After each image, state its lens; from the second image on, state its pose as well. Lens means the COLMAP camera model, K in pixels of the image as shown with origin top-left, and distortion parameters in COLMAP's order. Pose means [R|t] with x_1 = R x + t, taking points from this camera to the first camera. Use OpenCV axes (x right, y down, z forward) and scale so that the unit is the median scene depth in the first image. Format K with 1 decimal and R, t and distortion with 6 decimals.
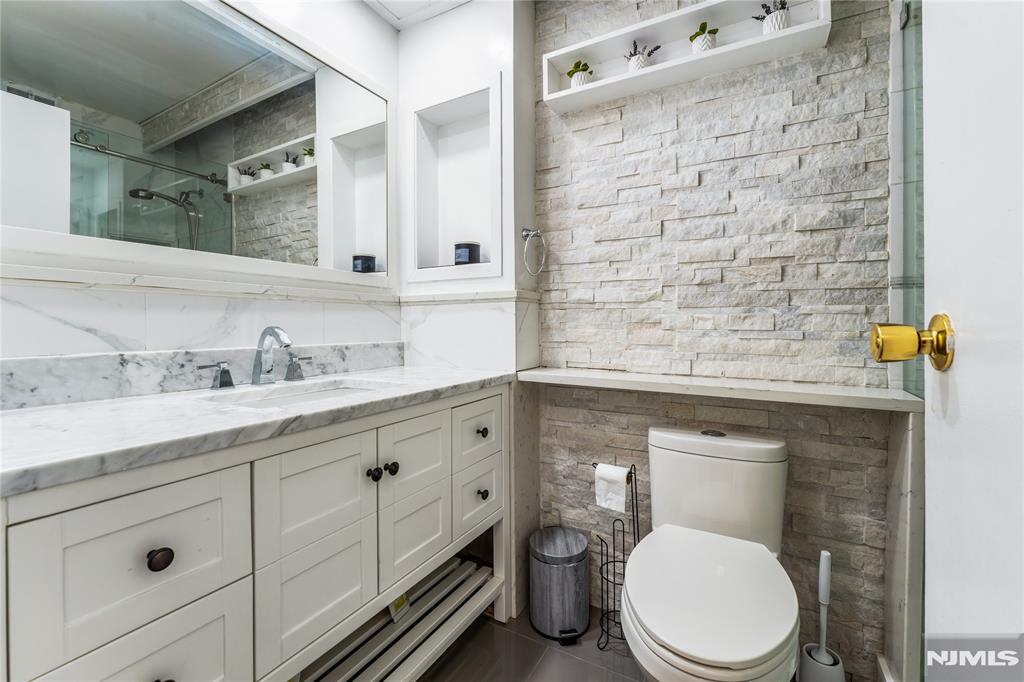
lens RADIAL K [[437.0, 0, 511.9], [0, 437.0, 327.3], [0, 0, 1]] dist [-0.004298, -0.000454]
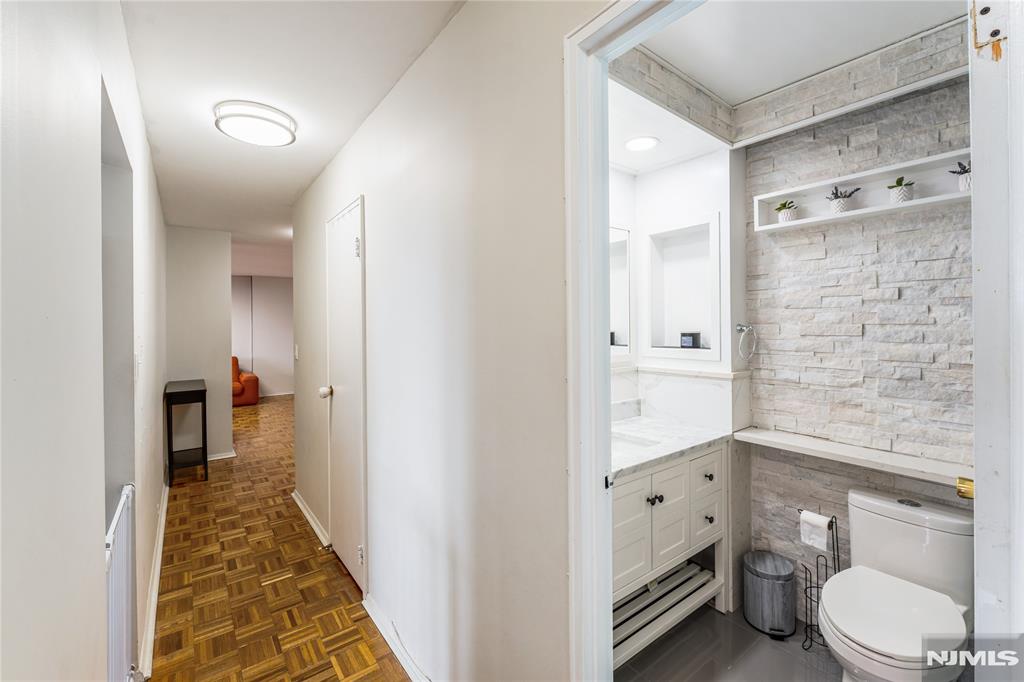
lens RADIAL K [[437.0, 0, 509.8], [0, 437.0, 326.8], [0, 0, 1]] dist [-0.004298, -0.000454]
pose [[0.917439, -0.002311, -0.397869, -0.097363], [0.002677, 0.999996, 0.000365, -0.264787], [0.397867, -0.001400, 0.917442, -0.604666]]
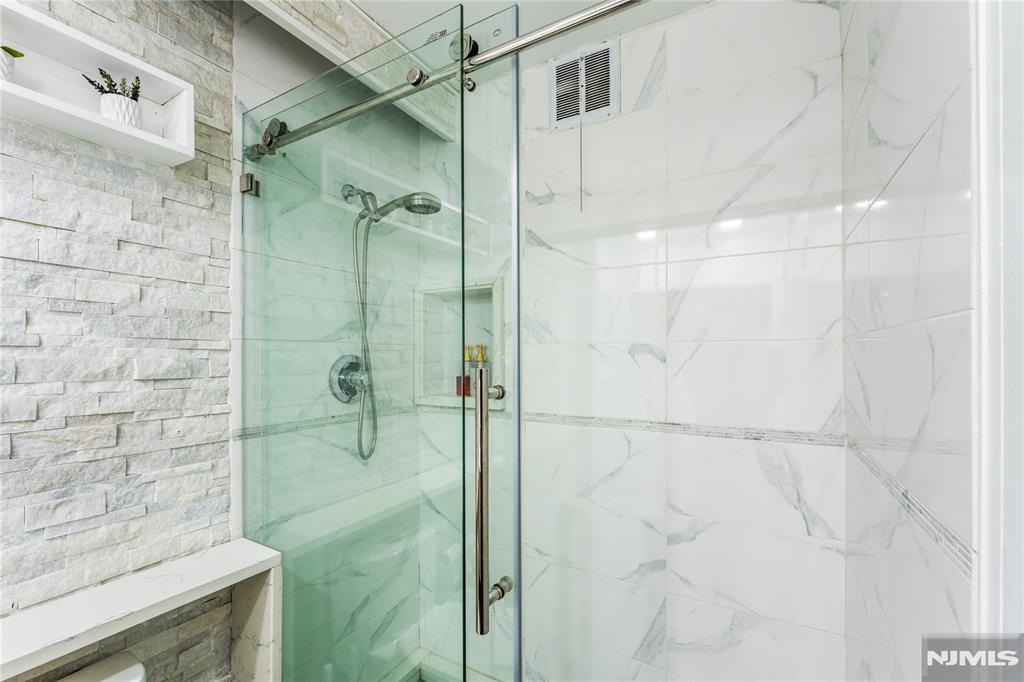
lens RADIAL K [[437.0, 0, 502.9], [0, 437.0, 353.6], [0, 0, 1]] dist [-0.004298, -0.000454]
pose [[0.016129, 0.002300, 0.999867, -0.122812], [0.002220, 0.999995, -0.002336, -0.255182], [-0.999867, 0.002257, 0.016124, 0.309270]]
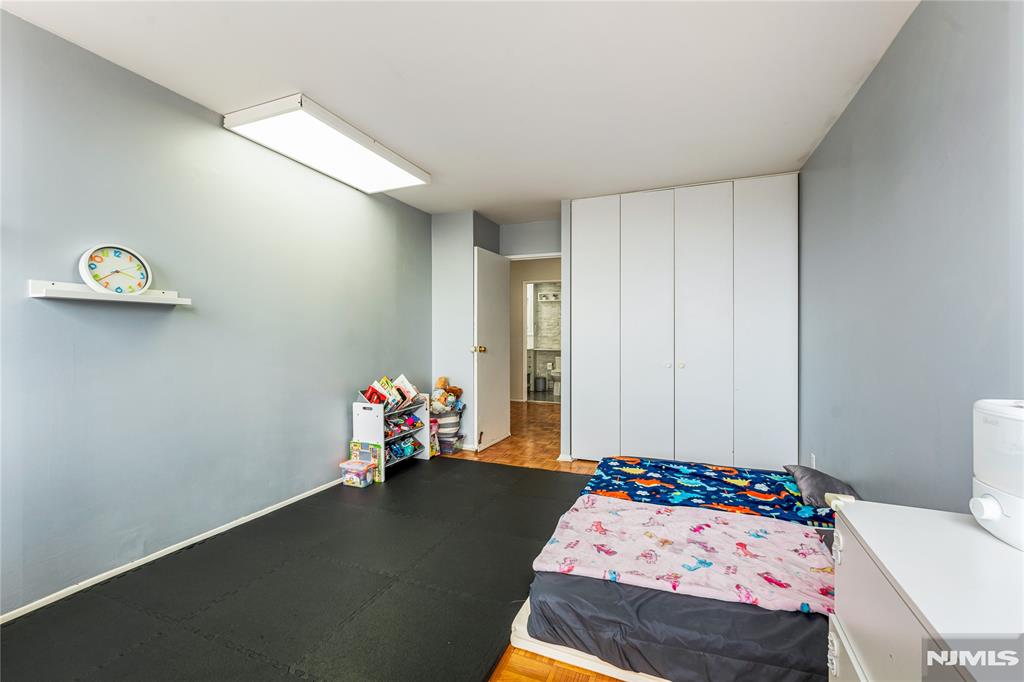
lens RADIAL K [[437.0, 0, 508.8], [0, 437.0, 334.5], [0, 0, 1]] dist [-0.004298, -0.000454]
pose [[0.990561, -0.000215, 0.137072, -1.257572], [-0.002953, 0.999733, 0.022907, -0.245528], [-0.137040, -0.023096, 0.990296, -5.316372]]
